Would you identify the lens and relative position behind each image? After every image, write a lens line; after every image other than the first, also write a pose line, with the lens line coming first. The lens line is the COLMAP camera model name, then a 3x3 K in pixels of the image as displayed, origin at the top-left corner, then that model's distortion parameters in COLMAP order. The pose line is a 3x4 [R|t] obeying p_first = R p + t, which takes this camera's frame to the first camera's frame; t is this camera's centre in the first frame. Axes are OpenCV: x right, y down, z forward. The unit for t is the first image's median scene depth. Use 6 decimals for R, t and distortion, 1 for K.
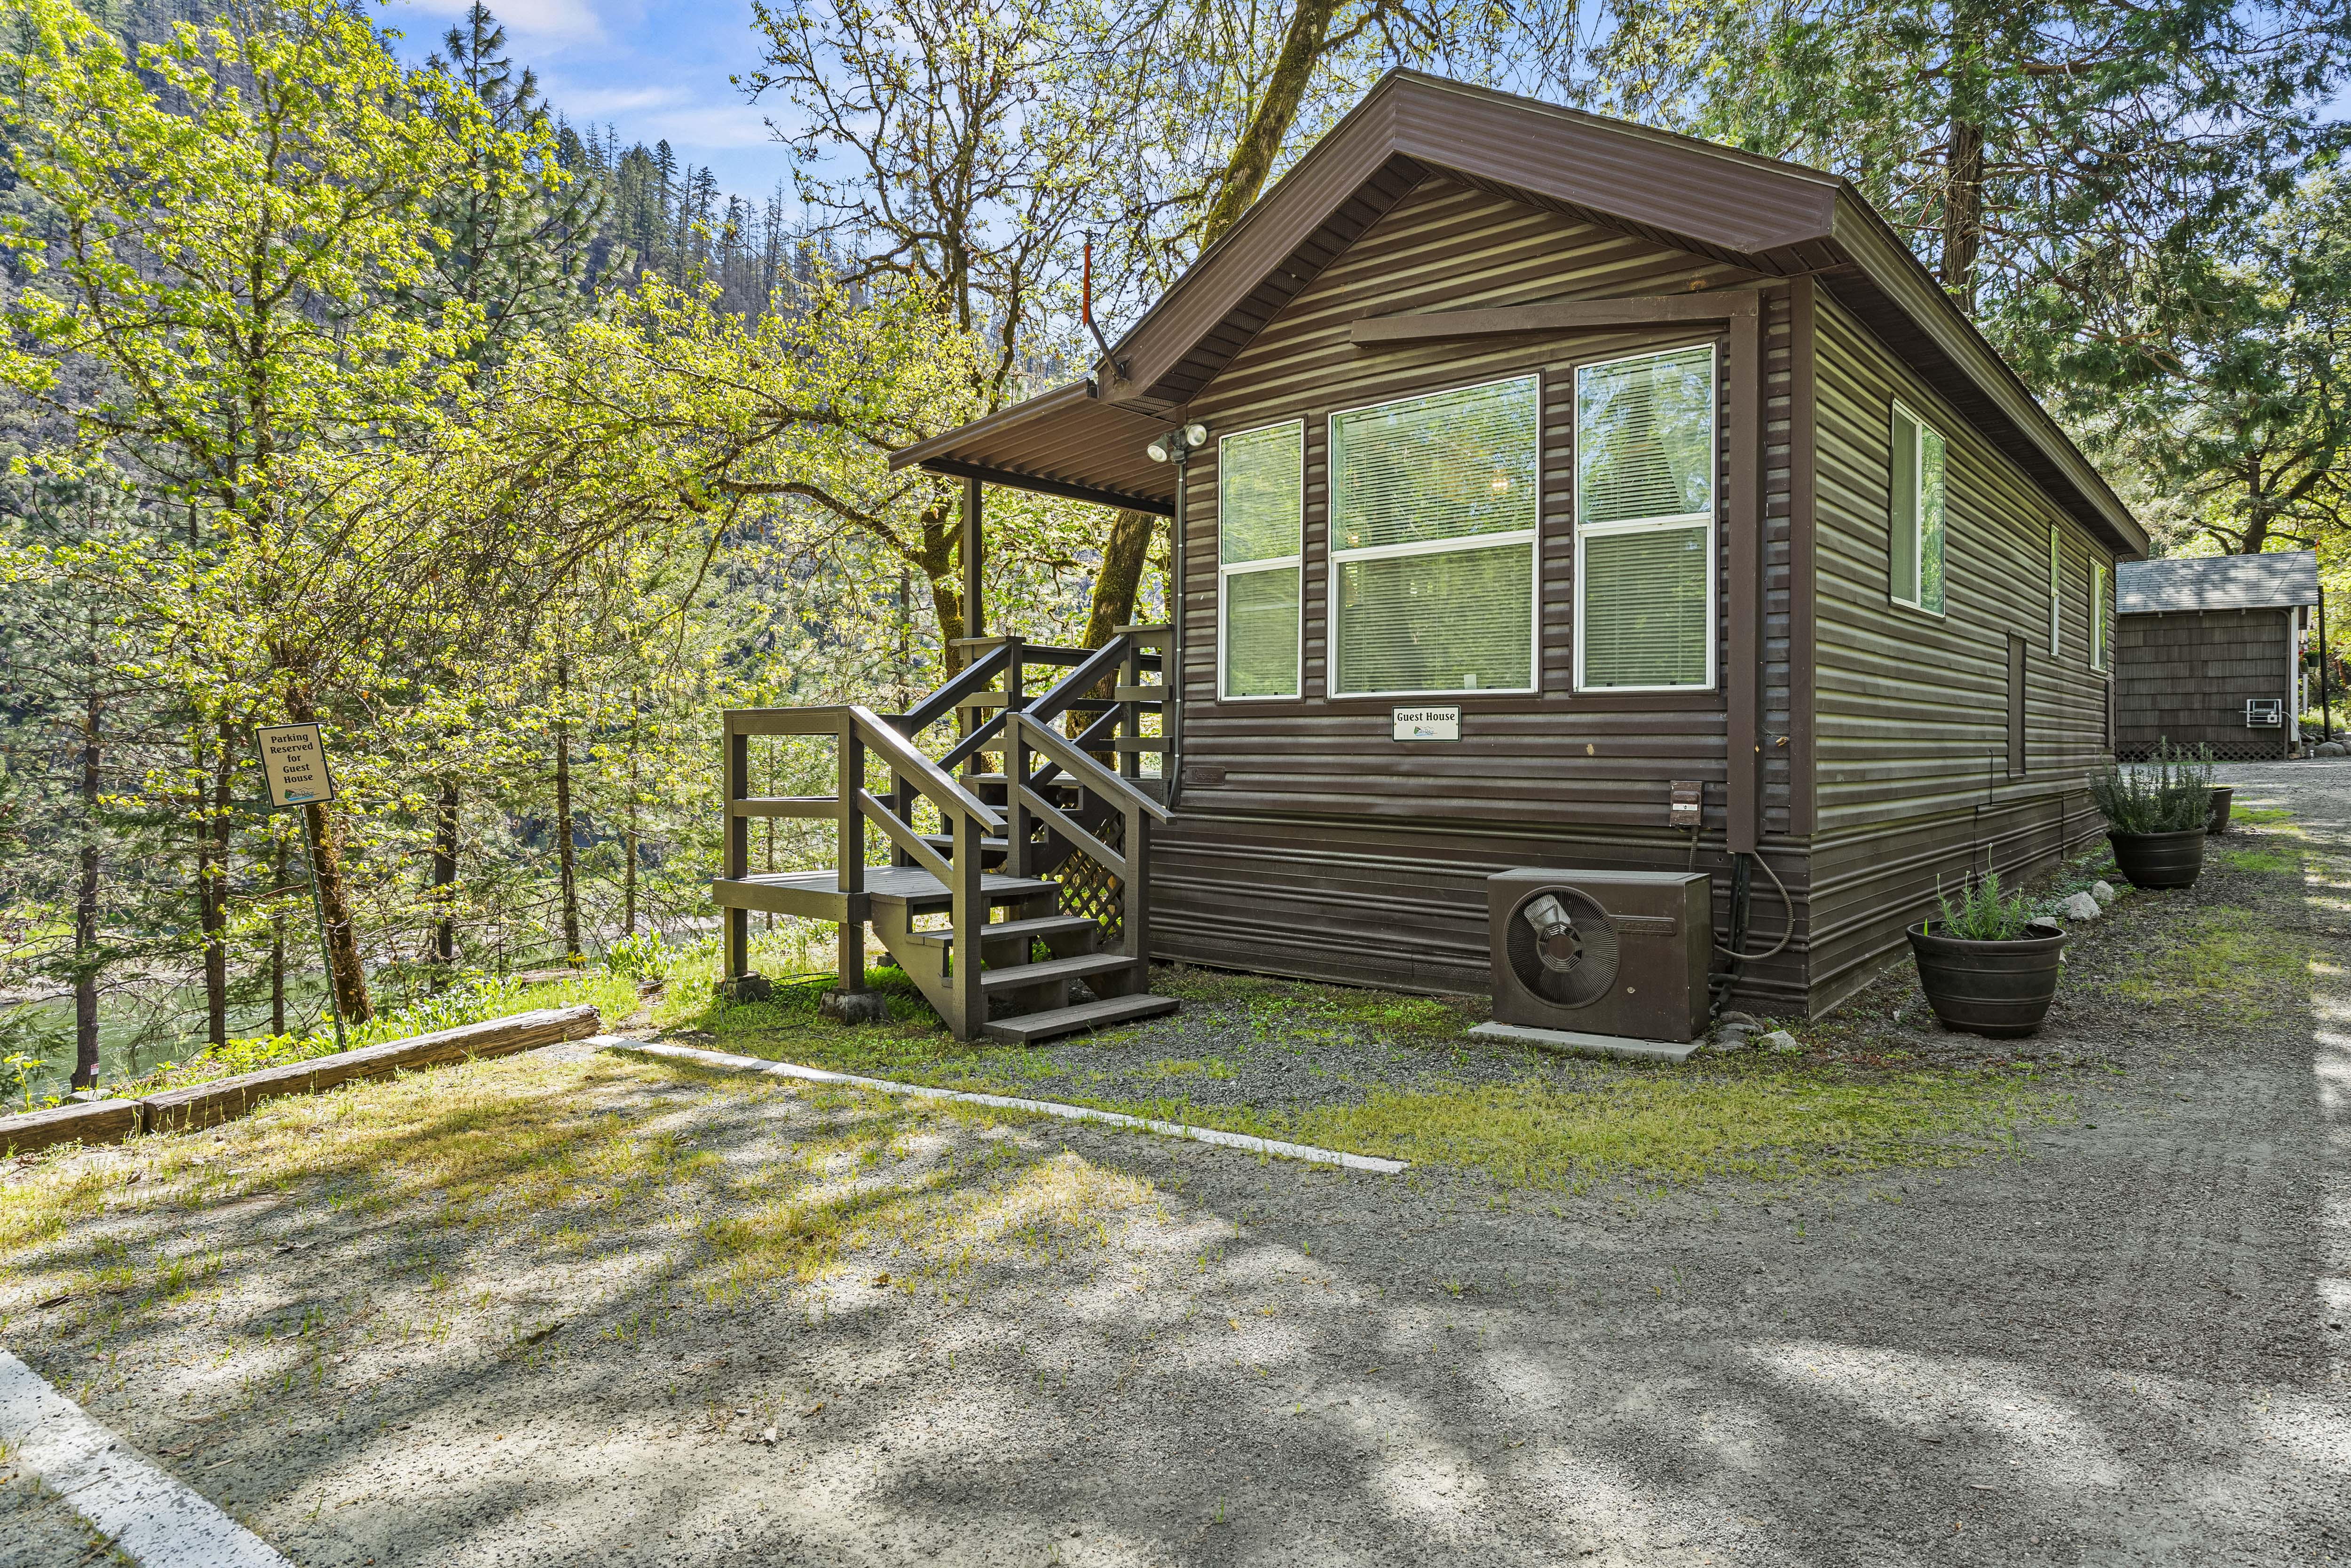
lens RADIAL K [[1348.3, 0, 1167.7], [0, 1348.3, 759.6], [0, 0, 1]] dist [0.007384, -0.000381]
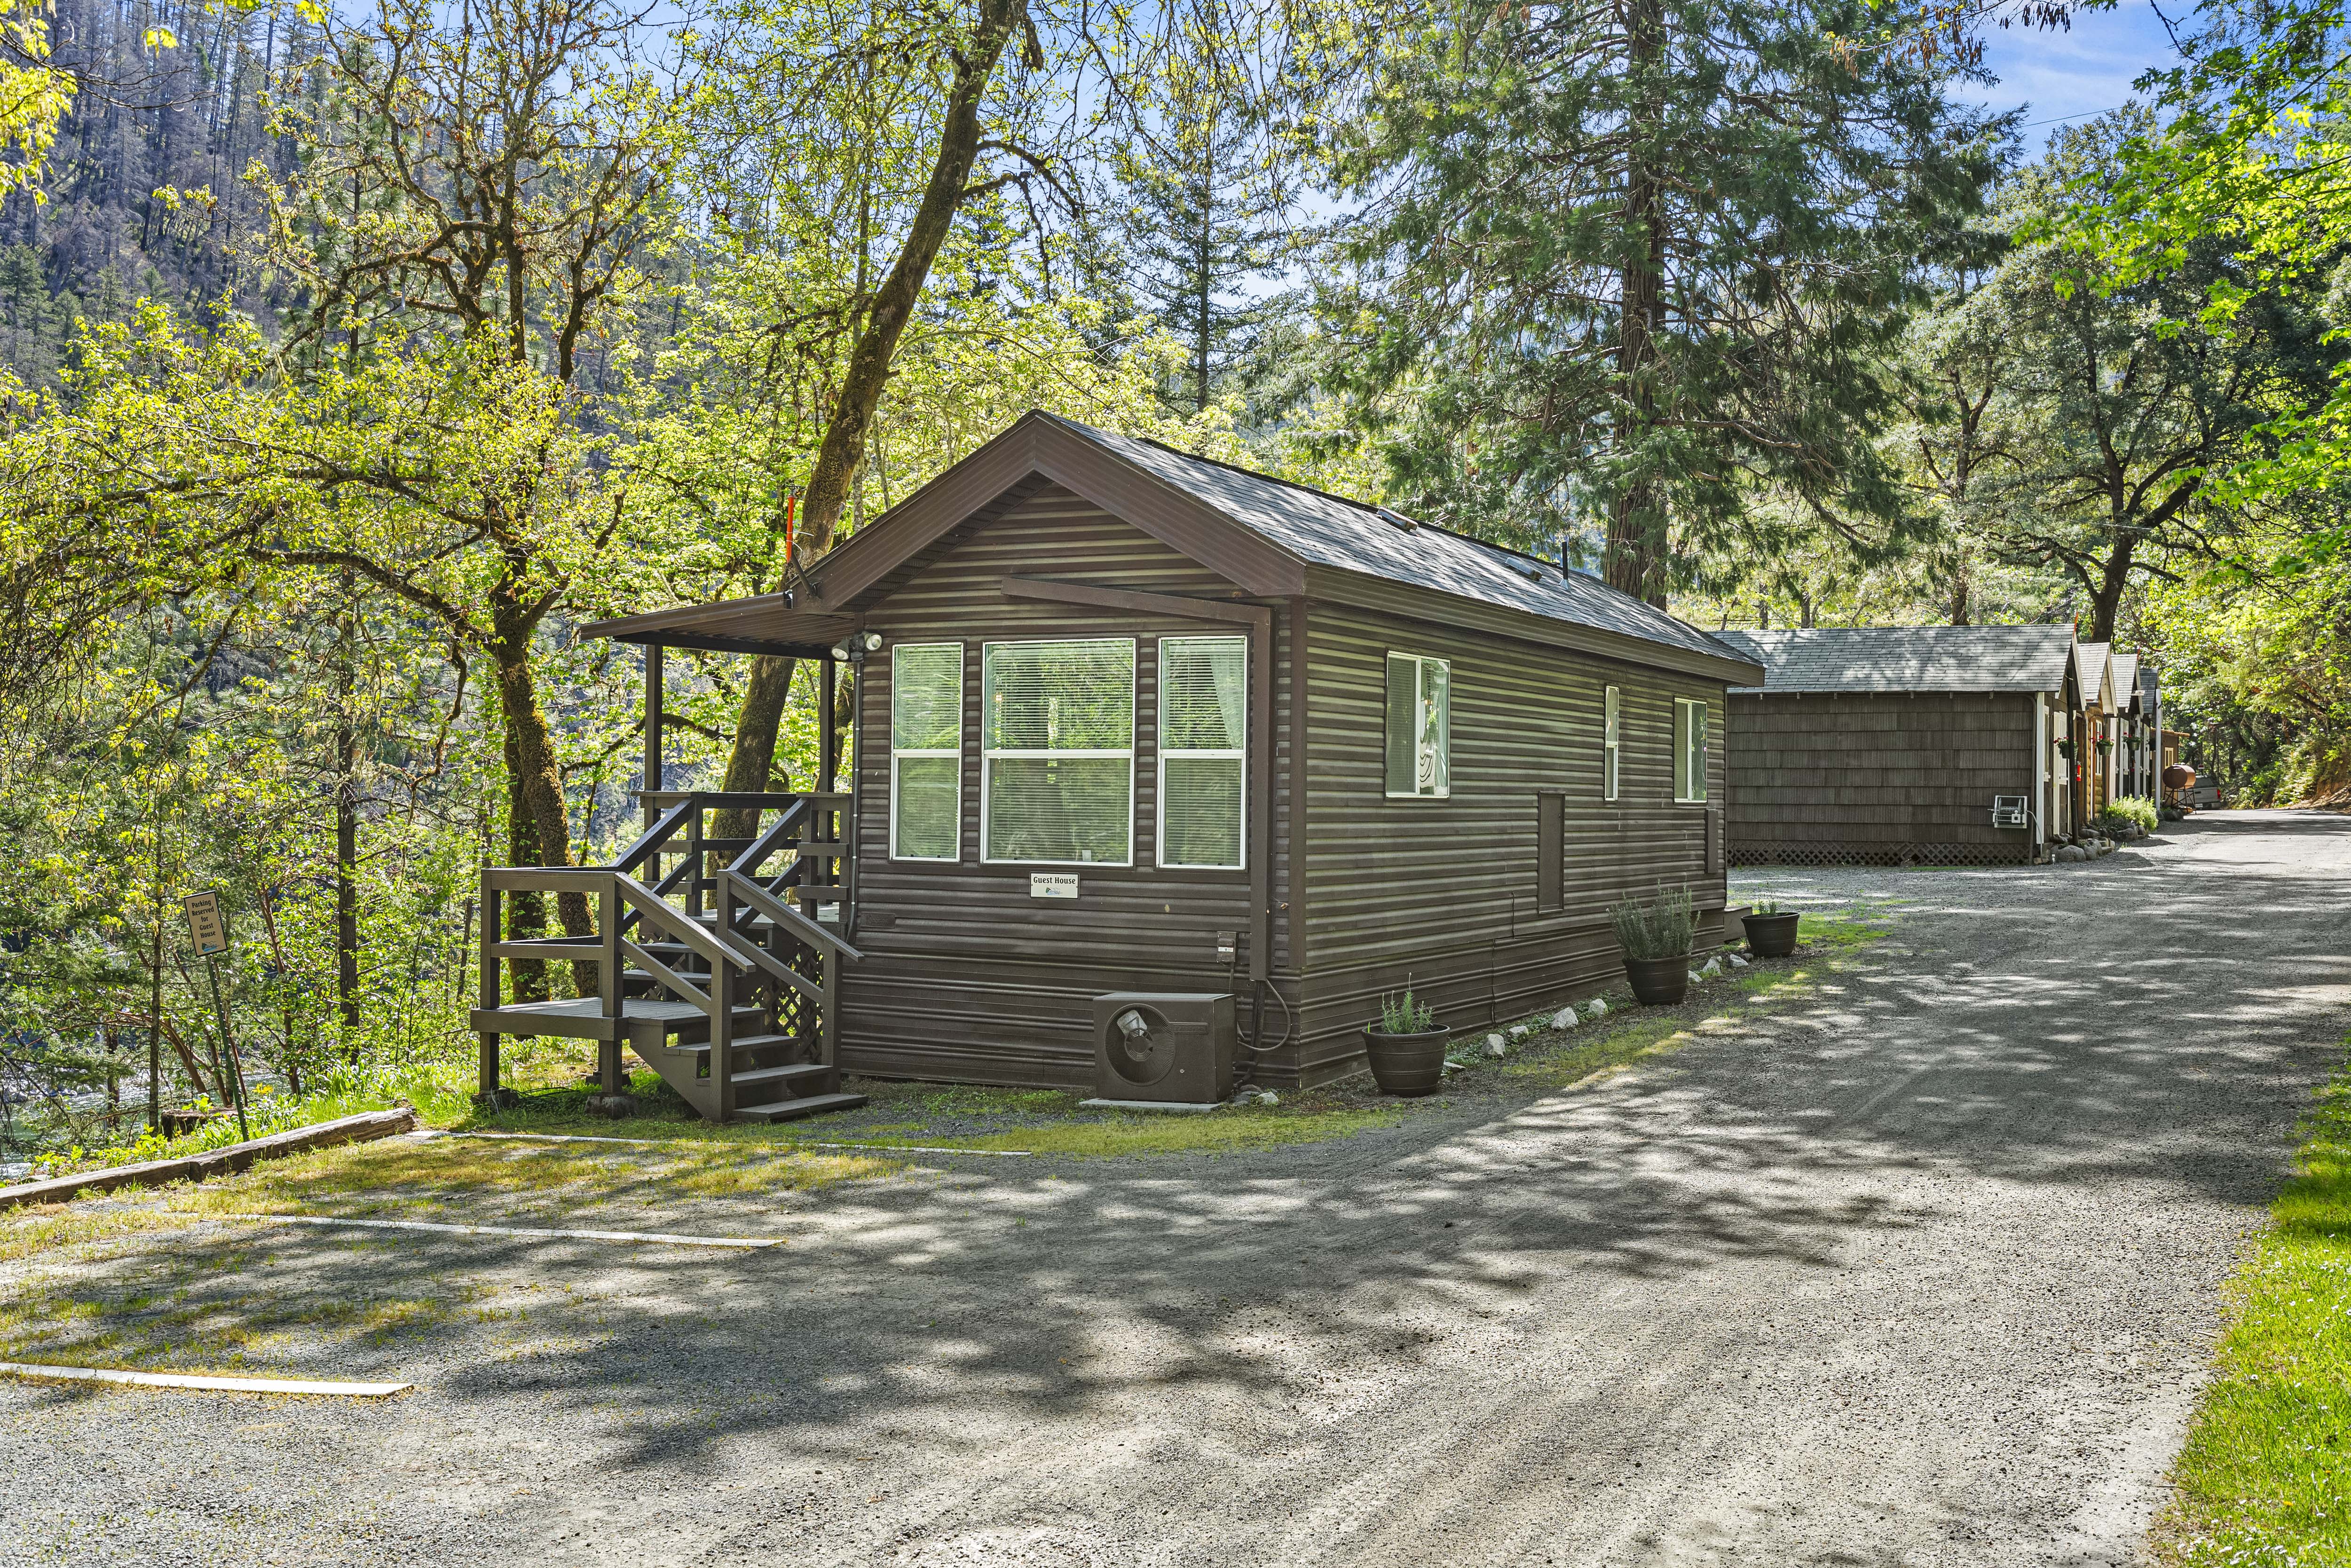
lens RADIAL K [[2355.5, 0, 1181.9], [0, 2355.5, 782.2], [0, 0, 1]] dist [0.055705, 0.000000]
pose [[0.973930, 0.010490, 0.226606, -0.217102], [-0.007441, 0.999870, -0.014302, -0.096458], [-0.226726, 0.012243, 0.973882, -1.311007]]
